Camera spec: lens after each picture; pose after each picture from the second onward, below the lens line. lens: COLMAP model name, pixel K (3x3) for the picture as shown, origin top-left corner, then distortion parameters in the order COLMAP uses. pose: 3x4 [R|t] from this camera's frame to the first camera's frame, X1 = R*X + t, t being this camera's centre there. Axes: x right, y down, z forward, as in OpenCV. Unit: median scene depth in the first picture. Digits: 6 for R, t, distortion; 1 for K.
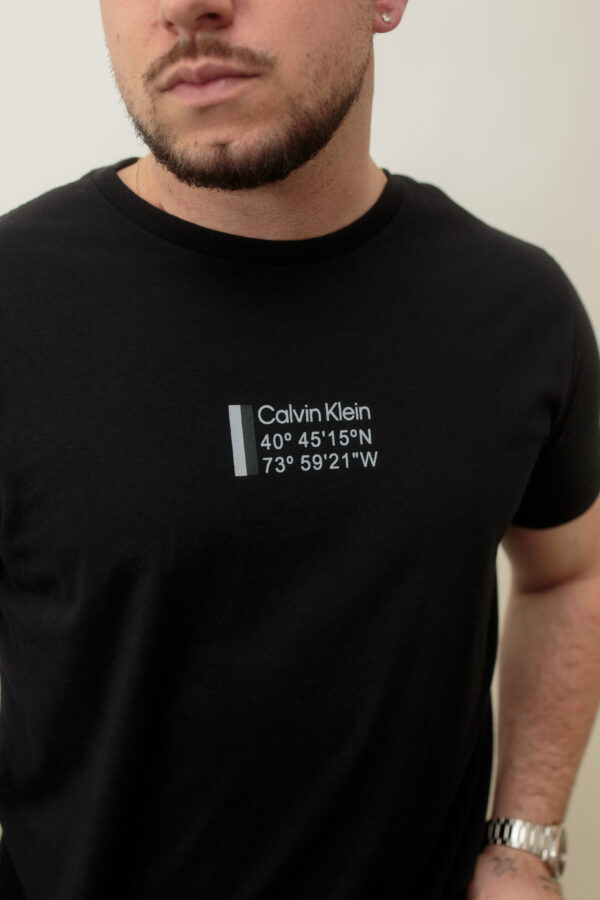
lens RADIAL K [[1115.0, 0, 363.9], [0, 1115.0, 452.2], [0, 0, 1]] dist [-0.251937, 1.143442]
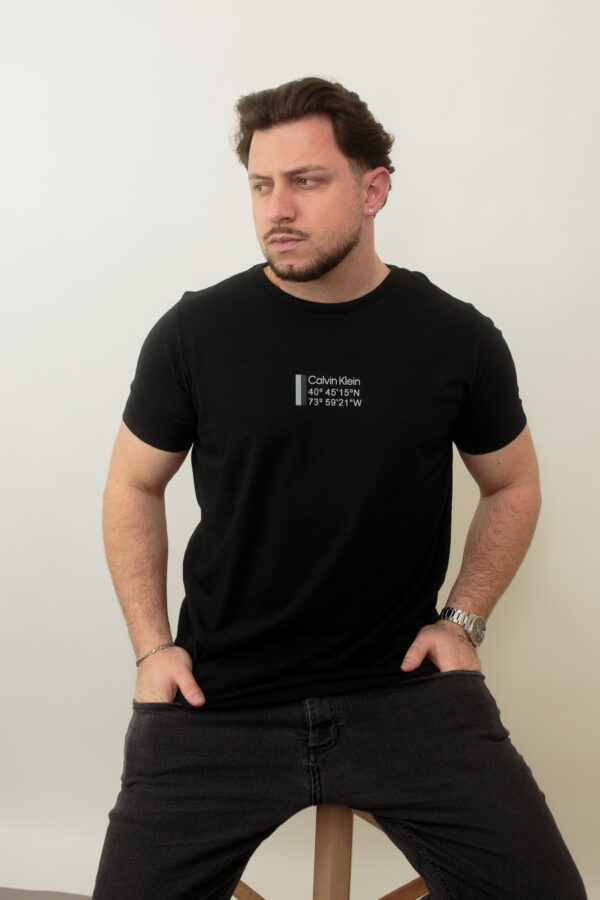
lens RADIAL K [[913.2, 0, 300.0], [0, 913.2, 450.0], [0, 0, 1]] dist [-0.153587, 0.000995]
pose [[0.957204, 0.082066, -0.277536, 0.415851], [-0.077414, 0.996614, 0.027698, 0.059422], [0.278870, -0.005027, 0.960316, -0.797654]]
